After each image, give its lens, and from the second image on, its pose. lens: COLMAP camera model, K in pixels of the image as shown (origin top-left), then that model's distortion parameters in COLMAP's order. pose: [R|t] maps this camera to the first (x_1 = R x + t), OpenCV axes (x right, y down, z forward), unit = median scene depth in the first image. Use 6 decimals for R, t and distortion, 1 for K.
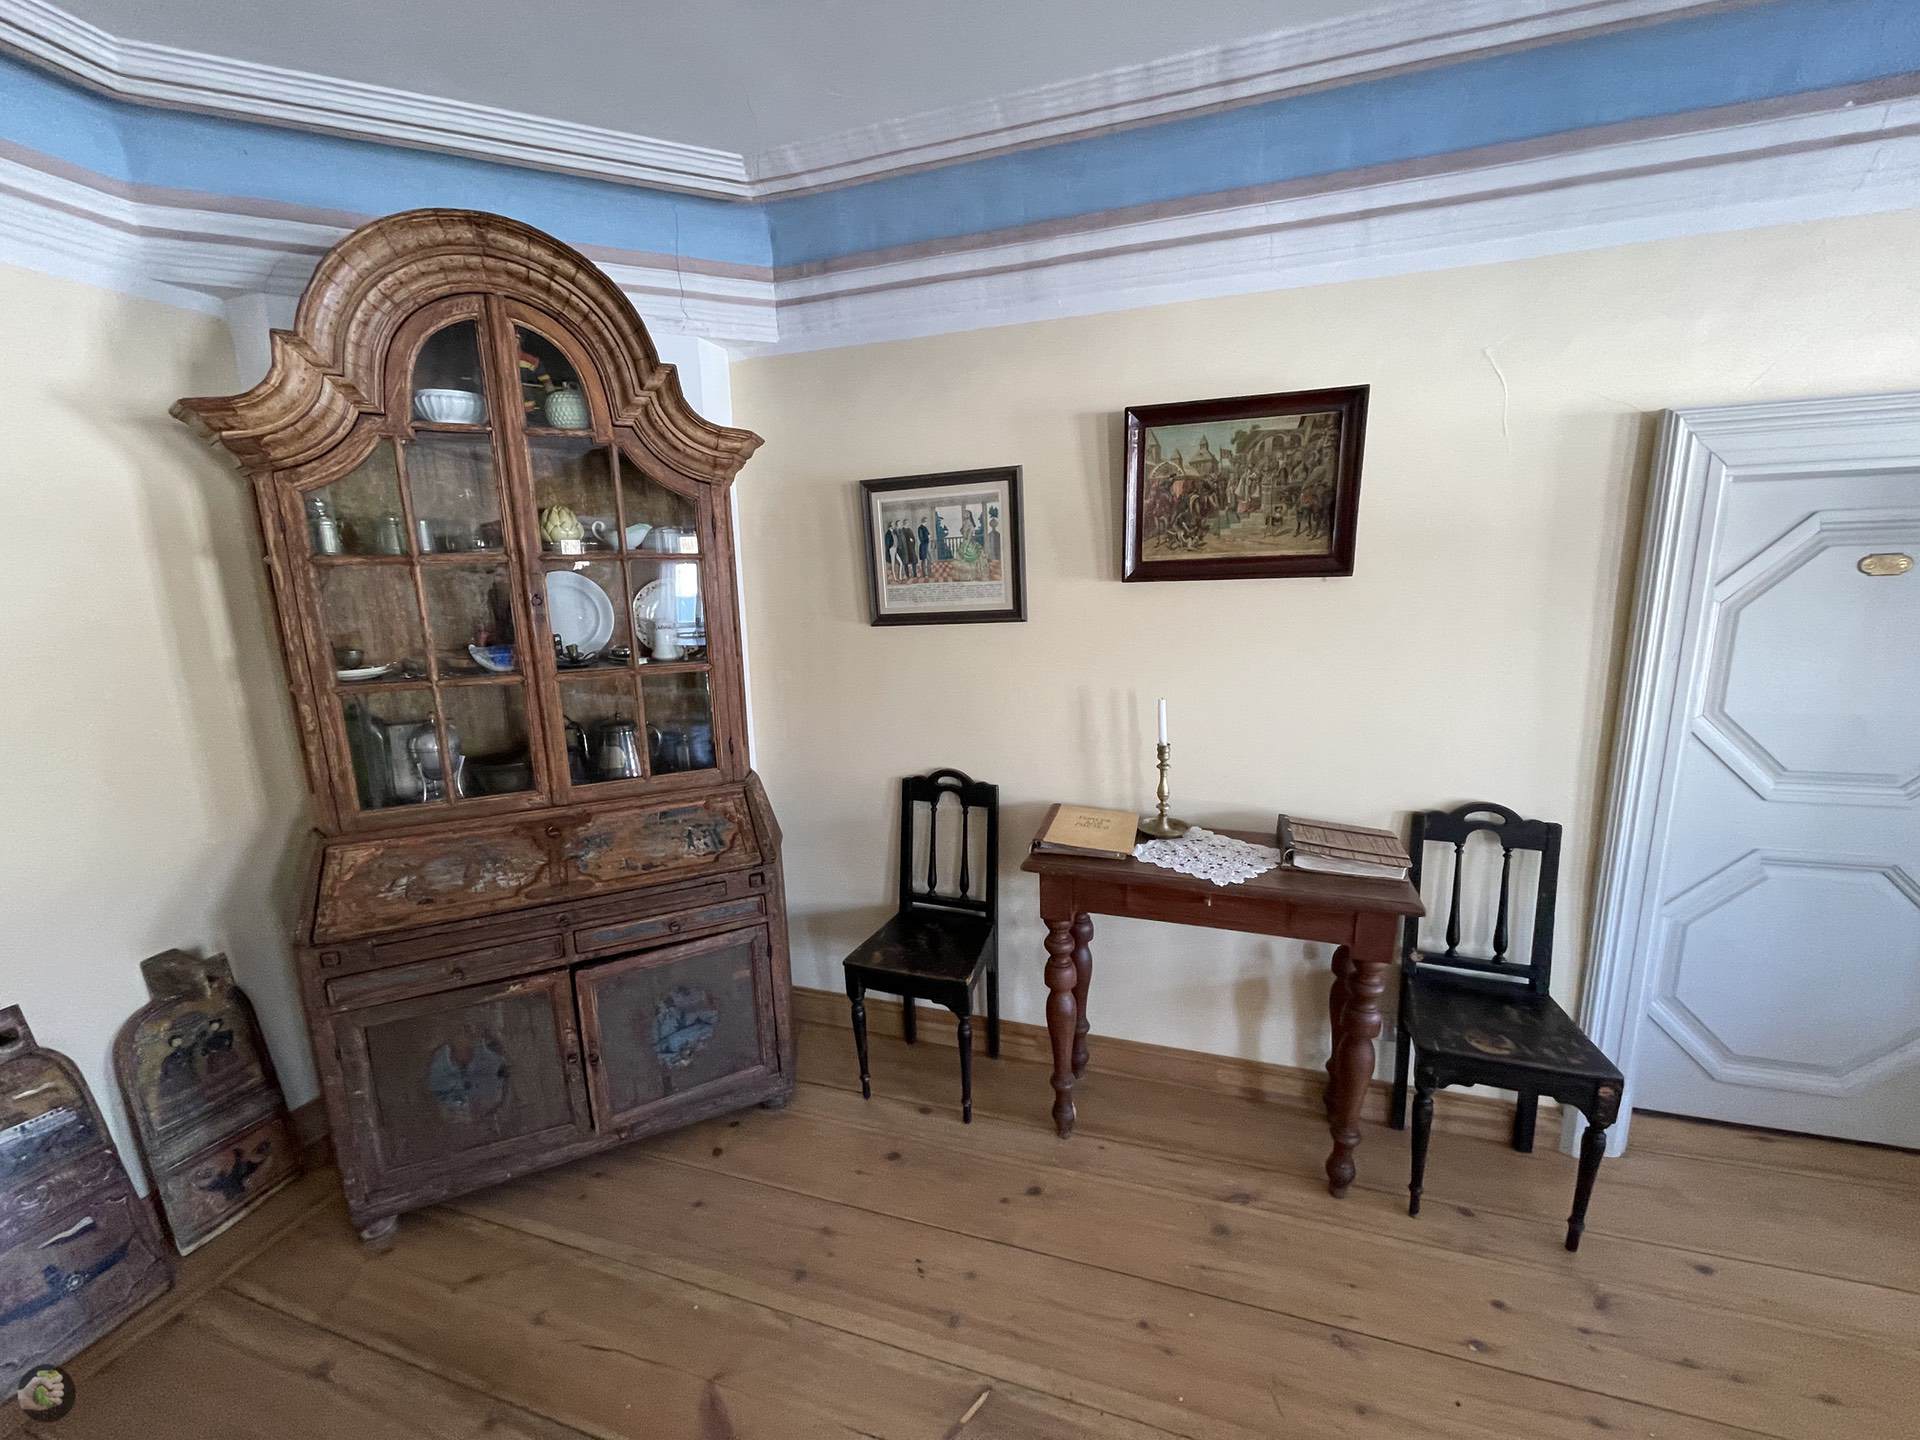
lens RADIAL K [[767.6, 0, 957.4], [0, 767.6, 725.7], [0, 0, 1]] dist [-0.002122, -0.000212]
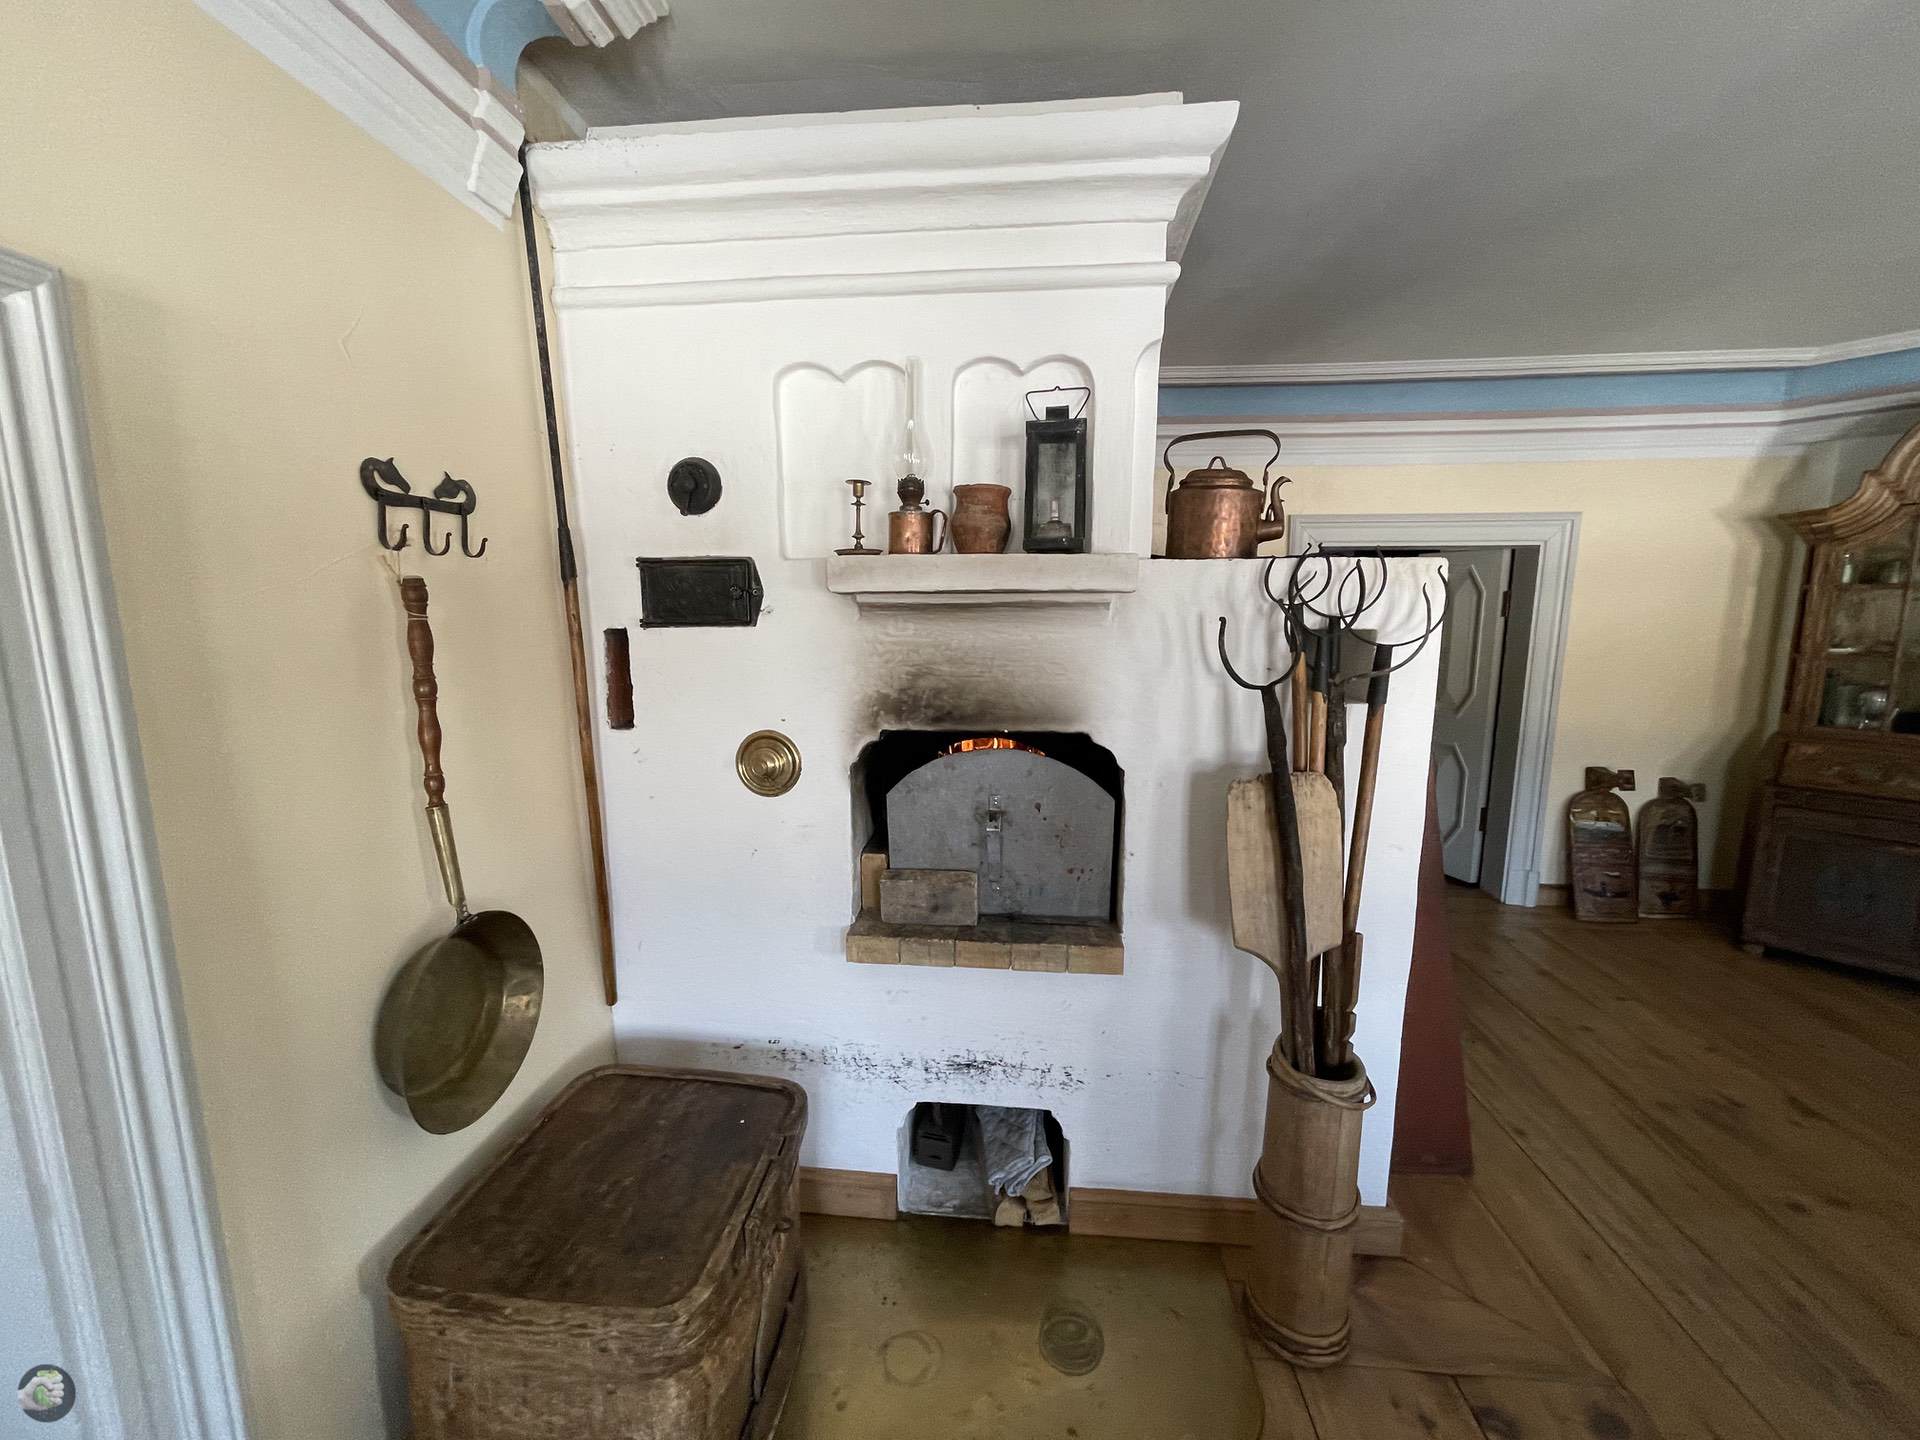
lens RADIAL K [[767.6, 0, 957.4], [0, 767.6, 725.7], [0, 0, 1]] dist [-0.002122, -0.000212]
pose [[0.200935, 0.171707, -0.964439, 0.547712], [-0.187902, 0.972993, 0.134082, 0.250190], [0.961415, 0.154278, 0.227772, -1.352695]]
